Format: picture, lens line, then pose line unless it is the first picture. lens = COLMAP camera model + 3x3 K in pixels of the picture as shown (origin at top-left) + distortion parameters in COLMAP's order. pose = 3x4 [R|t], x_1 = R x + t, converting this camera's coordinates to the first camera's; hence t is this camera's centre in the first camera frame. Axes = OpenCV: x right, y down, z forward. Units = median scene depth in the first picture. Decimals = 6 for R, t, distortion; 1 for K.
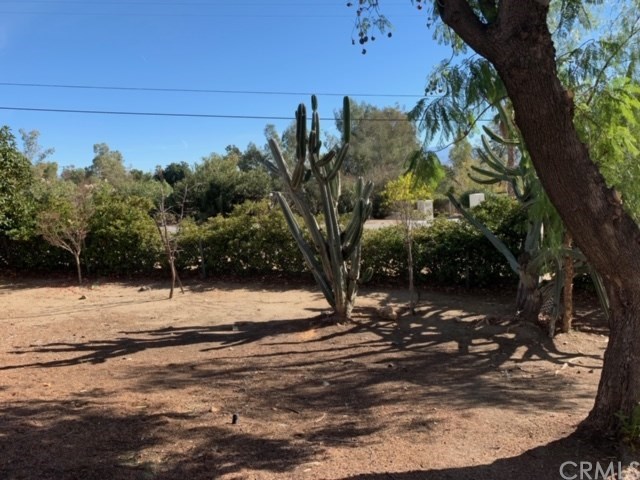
lens RADIAL K [[488.9, 0, 320.0], [0, 488.9, 240.0], [0, 0, 1]] dist [0.041290, -0.071796]
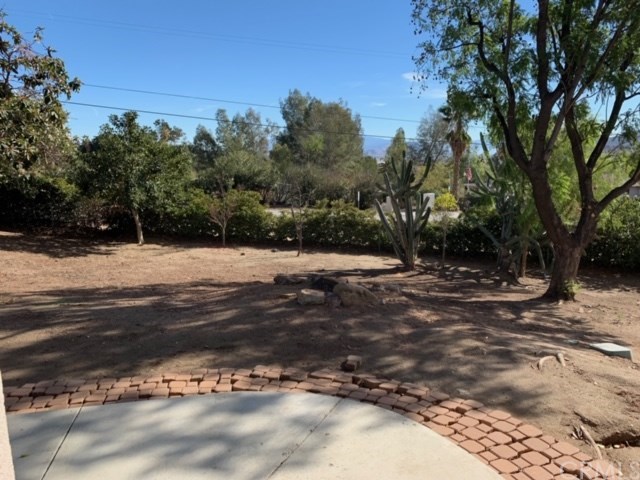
lens RADIAL K [[488.9, 0, 320.0], [0, 488.9, 240.0], [0, 0, 1]] dist [0.041290, -0.071796]
pose [[0.985040, 0.042984, 0.166877, -0.474418], [-0.048732, 0.998346, 0.030507, 0.007145], [-0.165290, -0.038183, 0.985506, -0.612392]]
